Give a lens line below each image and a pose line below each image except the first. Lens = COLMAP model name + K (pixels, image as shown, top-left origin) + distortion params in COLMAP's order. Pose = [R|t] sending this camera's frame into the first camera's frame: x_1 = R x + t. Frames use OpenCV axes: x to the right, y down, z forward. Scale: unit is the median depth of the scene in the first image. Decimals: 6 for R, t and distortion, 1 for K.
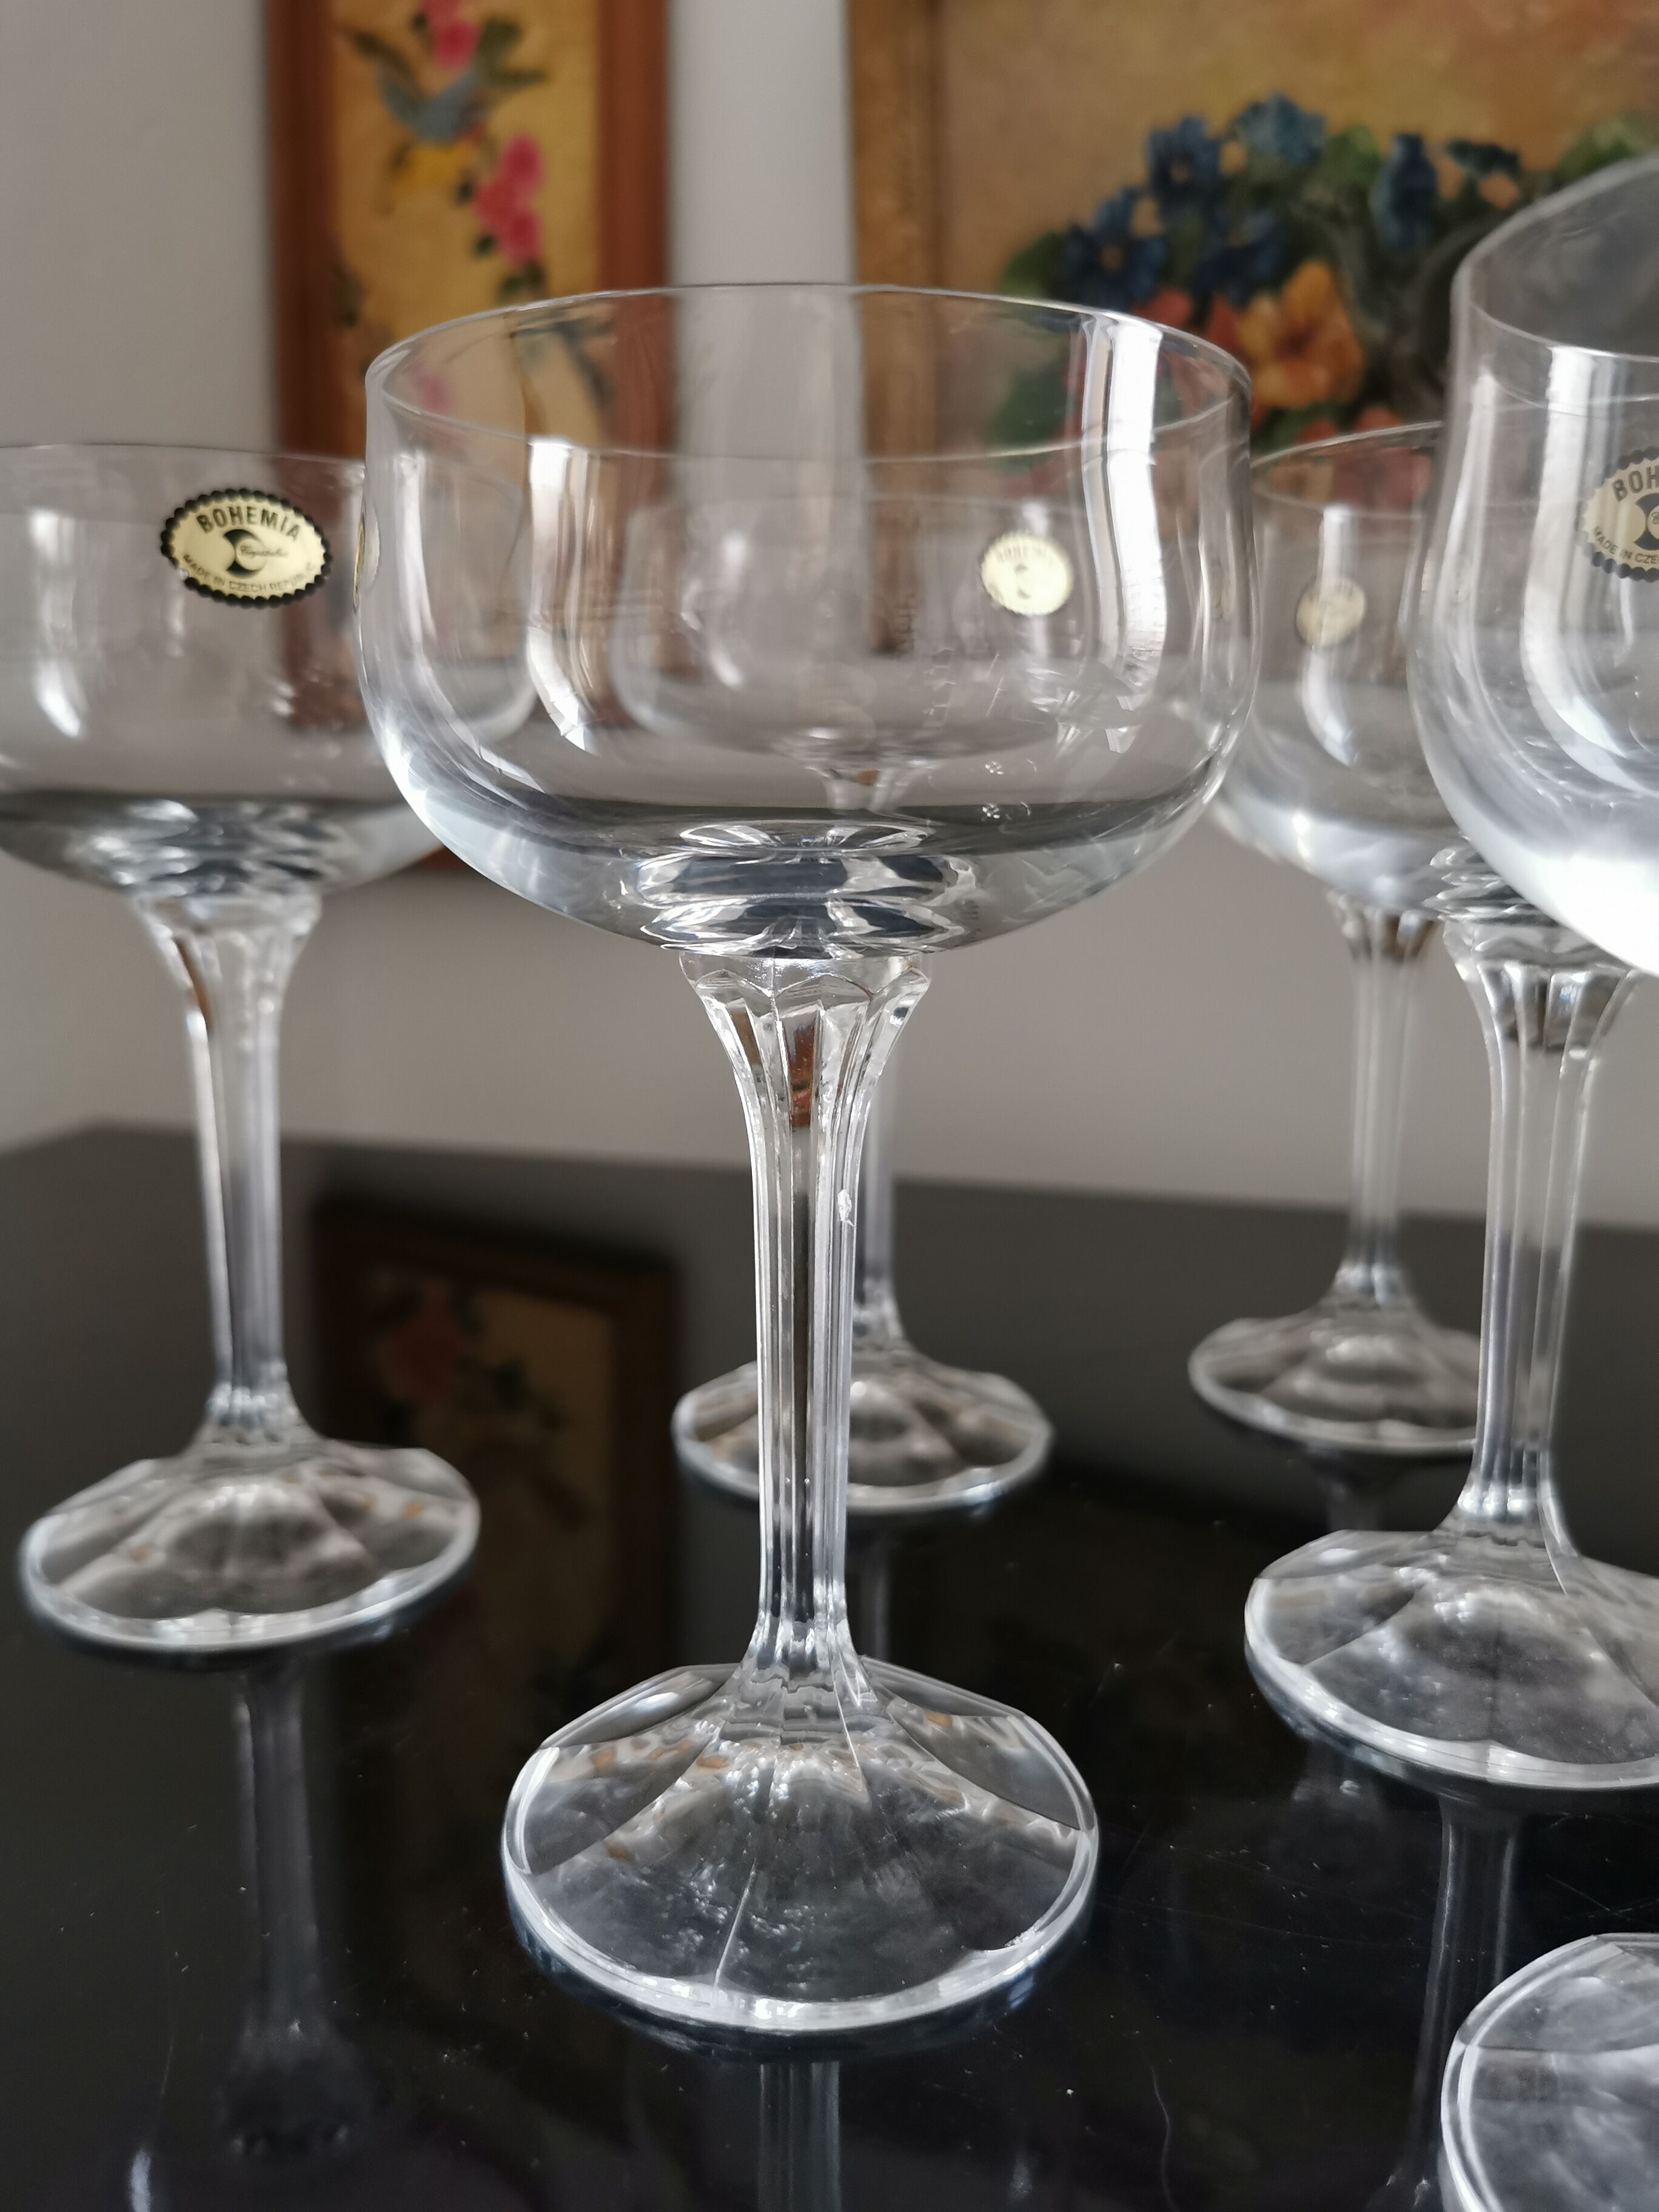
lens RADIAL K [[1776.2, 0, 824.2], [0, 1776.2, 1068.7], [0, 0, 1]] dist [-0.006667, -0.048067]
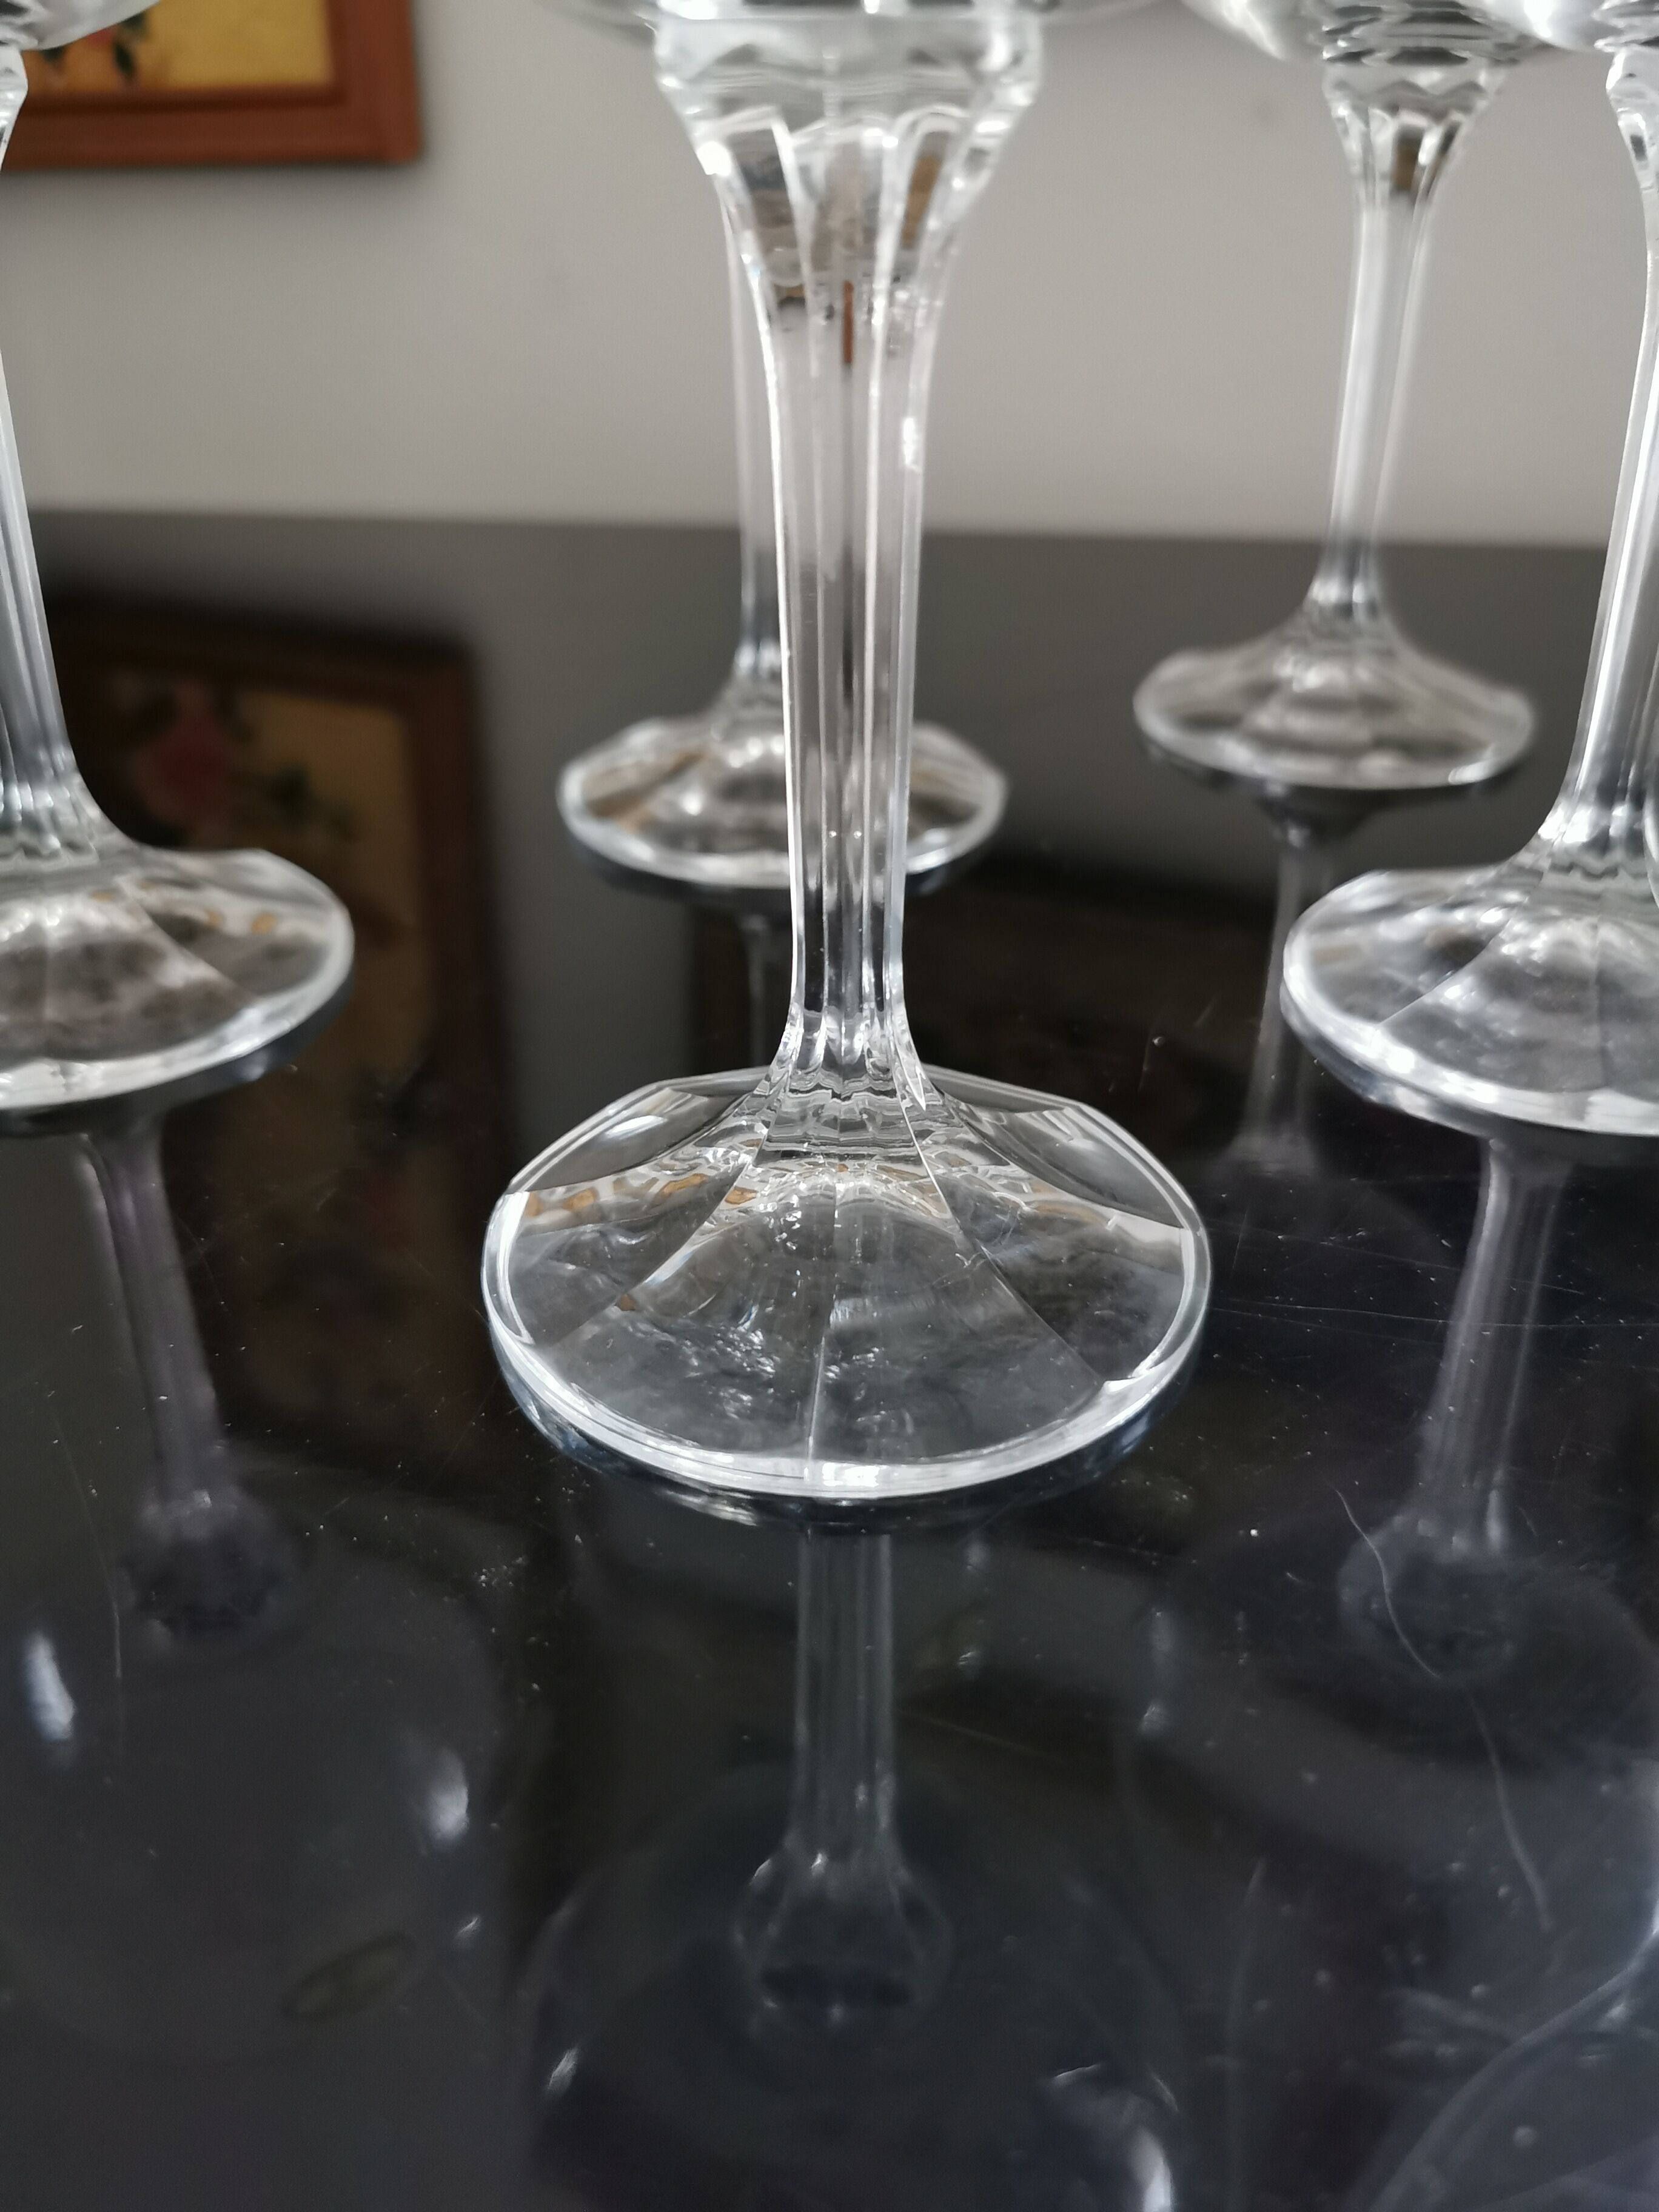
lens RADIAL K [[1776.2, 0, 824.2], [0, 1776.2, 1068.7], [0, 0, 1]] dist [-0.006667, -0.048067]
pose [[0.988685, -0.078558, 0.127795, -0.092985], [0.032525, 0.943907, 0.328606, 0.056846], [-0.146441, -0.320731, 0.935781, 0.194535]]
